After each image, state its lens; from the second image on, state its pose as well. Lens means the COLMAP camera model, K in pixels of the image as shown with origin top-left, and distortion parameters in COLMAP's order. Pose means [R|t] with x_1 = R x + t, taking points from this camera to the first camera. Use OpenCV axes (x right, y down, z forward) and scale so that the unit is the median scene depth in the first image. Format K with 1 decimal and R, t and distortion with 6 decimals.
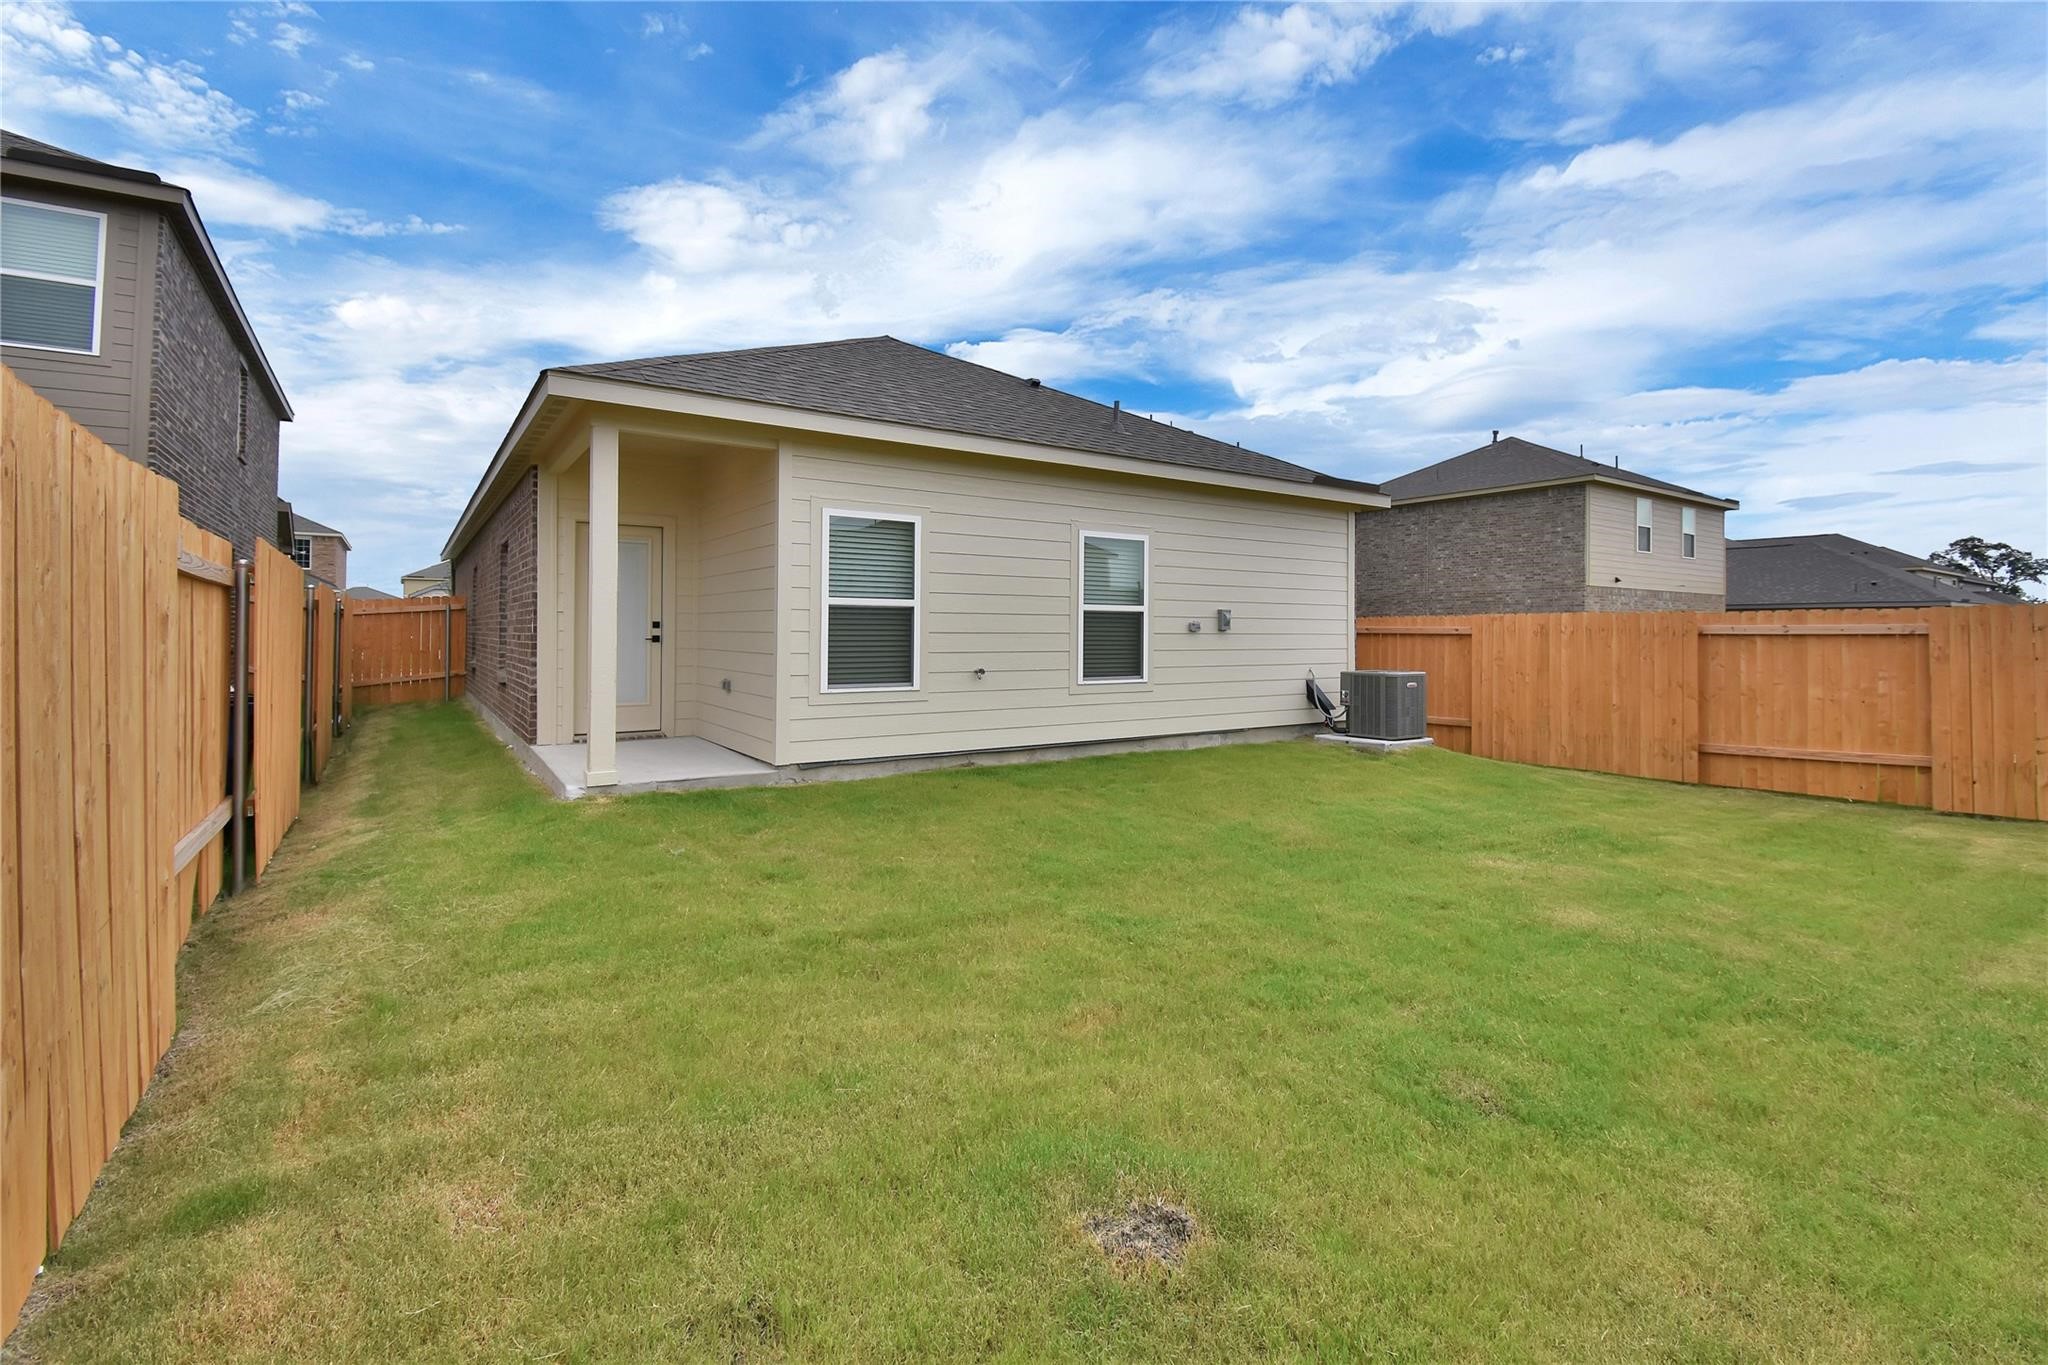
lens RADIAL K [[919.8, 0, 1091.4], [0, 919.8, 627.6], [0, 0, 1]] dist [-0.015214, -0.009551]
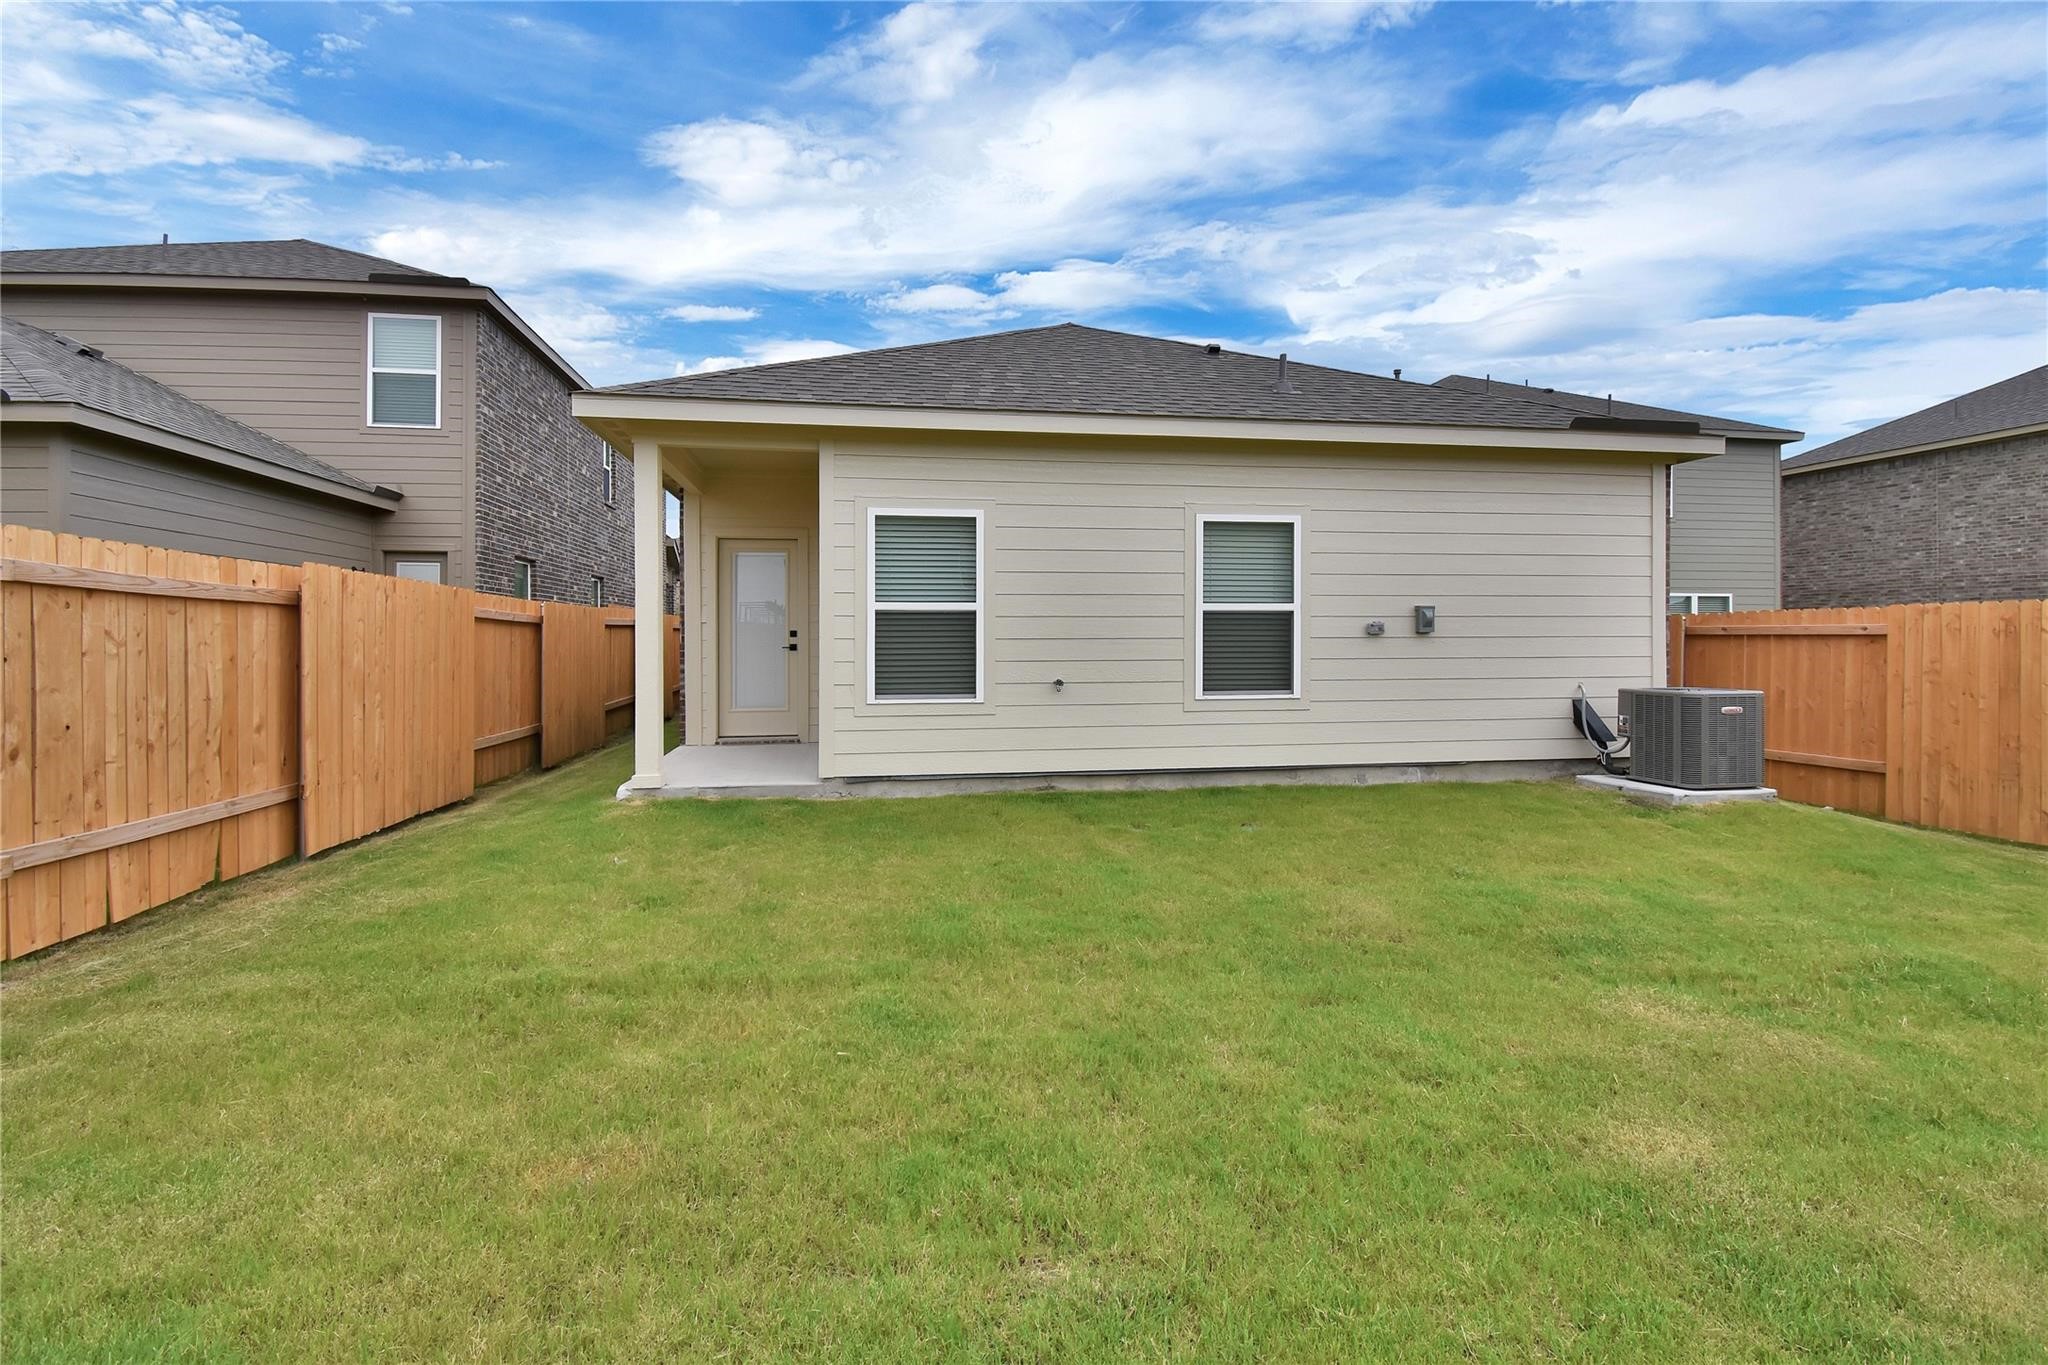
lens RADIAL K [[919.8, 0, 1078.3], [0, 919.8, 654.3], [0, 0, 1]] dist [-0.015214, -0.009551]
pose [[0.890739, -0.000444, -0.454515, 0.268687], [0.010330, 0.999761, 0.019266, 0.003489], [0.454398, -0.021856, 0.890531, 0.211845]]
